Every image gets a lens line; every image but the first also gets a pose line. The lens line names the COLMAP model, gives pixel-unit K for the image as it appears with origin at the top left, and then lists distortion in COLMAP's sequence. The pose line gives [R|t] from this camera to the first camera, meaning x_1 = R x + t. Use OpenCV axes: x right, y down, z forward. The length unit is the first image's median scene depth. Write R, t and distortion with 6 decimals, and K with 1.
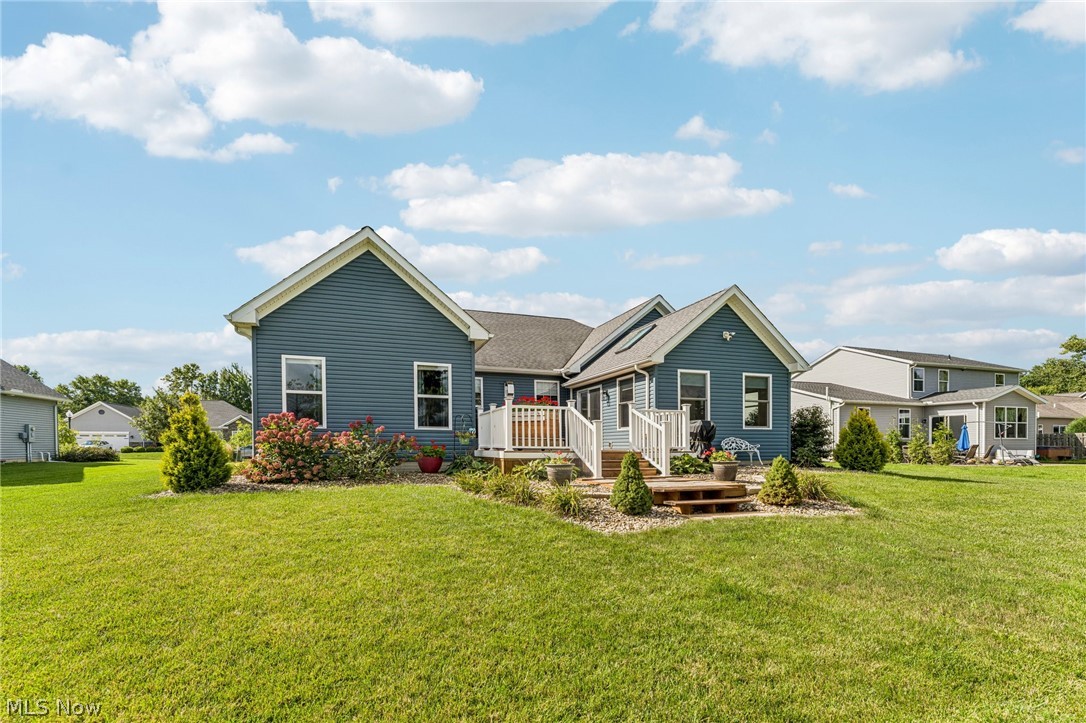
lens RADIAL K [[442.3, 0, 523.9], [0, 442.3, 434.8], [0, 0, 1]] dist [0.000964, 0.000158]
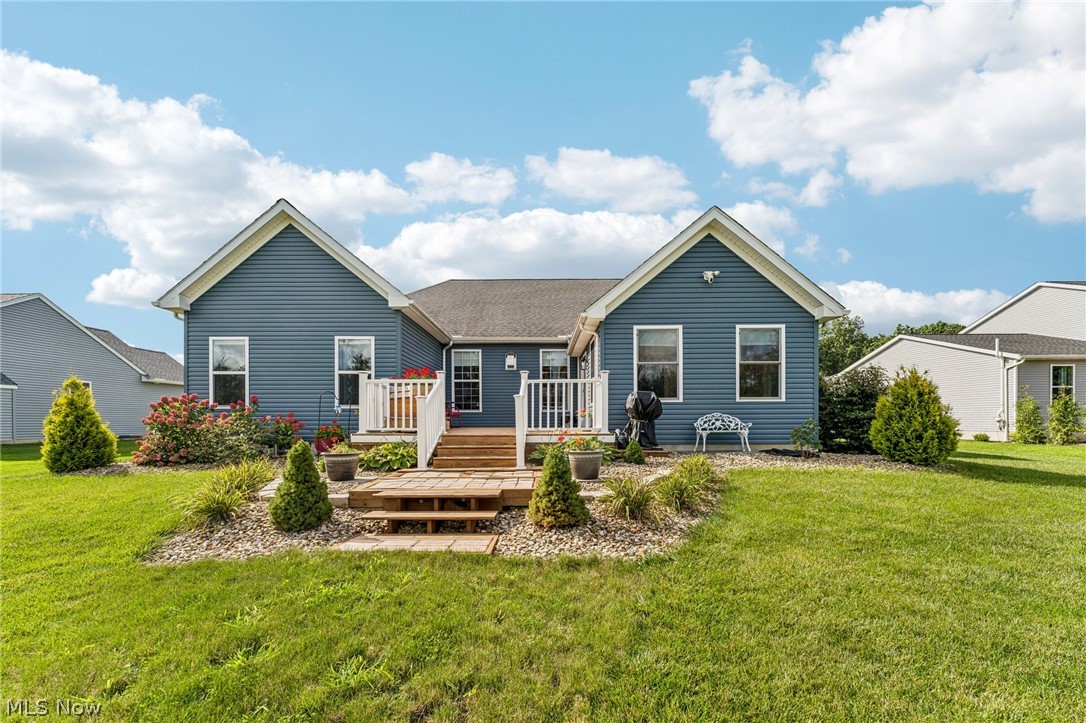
lens RADIAL K [[442.3, 0, 534.7], [0, 442.3, 411.8], [0, 0, 1]] dist [0.000964, 0.000158]
pose [[0.958323, -0.010643, -0.285489, 0.421946], [0.012712, 0.999905, 0.005394, -0.004620], [0.285404, -0.008799, 0.958367, 0.221419]]
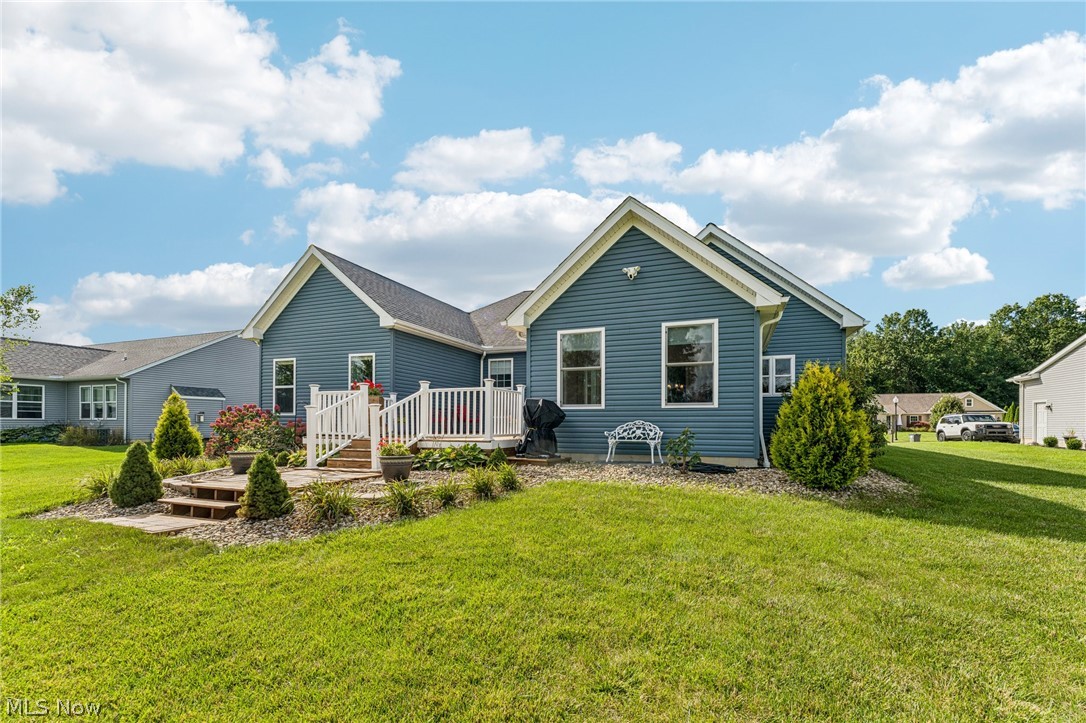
lens RADIAL K [[442.3, 0, 547.3], [0, 442.3, 415.4], [0, 0, 1]] dist [0.000964, 0.000158]
pose [[0.806852, -0.010738, -0.590657, 0.820181], [0.012448, 0.999922, -0.001174, -0.003529], [0.590623, -0.006405, 0.806922, 0.401269]]
